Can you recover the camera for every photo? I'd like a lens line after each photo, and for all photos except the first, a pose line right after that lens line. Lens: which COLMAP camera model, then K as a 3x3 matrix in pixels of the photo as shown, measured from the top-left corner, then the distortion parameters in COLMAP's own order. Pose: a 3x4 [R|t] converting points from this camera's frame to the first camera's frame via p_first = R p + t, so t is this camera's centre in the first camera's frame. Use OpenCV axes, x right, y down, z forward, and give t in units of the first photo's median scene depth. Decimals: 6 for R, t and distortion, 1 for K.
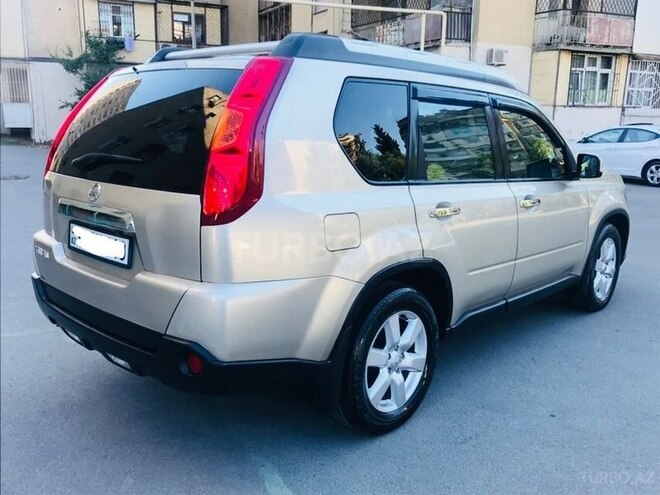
lens RADIAL K [[616.2, 0, 330.0], [0, 616.2, 247.5], [0, 0, 1]] dist [-0.020965, 0.085734]
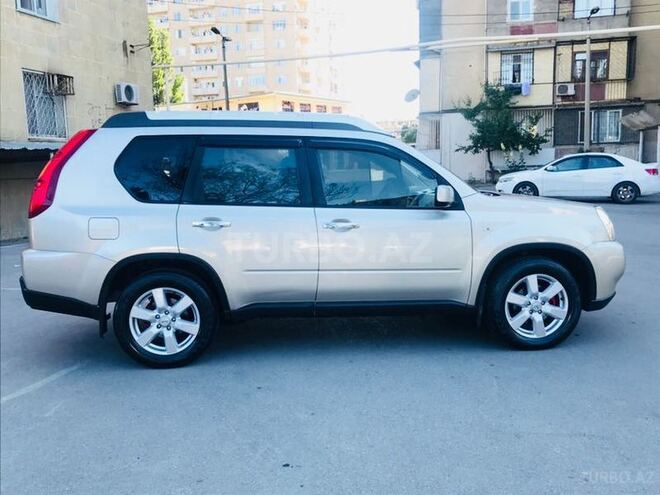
lens RADIAL K [[616.2, 0, 330.0], [0, 616.2, 247.5], [0, 0, 1]] dist [-0.020965, 0.085734]
pose [[0.749304, 0.061345, -0.659379, 0.192704], [-0.103788, 0.994274, -0.025440, 0.001267], [0.654042, 0.087498, 0.751381, 0.020251]]
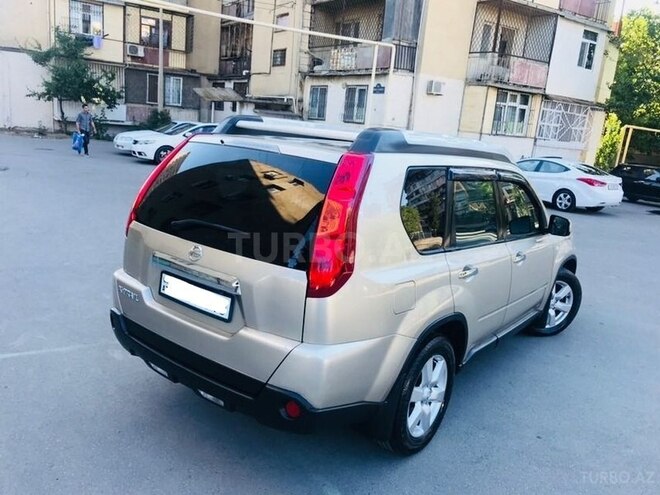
lens RADIAL K [[550.8, 0, 330.0], [0, 550.8, 247.5], [0, 0, 1]] dist [-0.012045, 0.061685]
pose [[0.991685, 0.049730, 0.118693, -0.032634], [-0.052053, 0.998507, 0.016548, -0.016716], [-0.117692, -0.022588, 0.992793, -0.007971]]
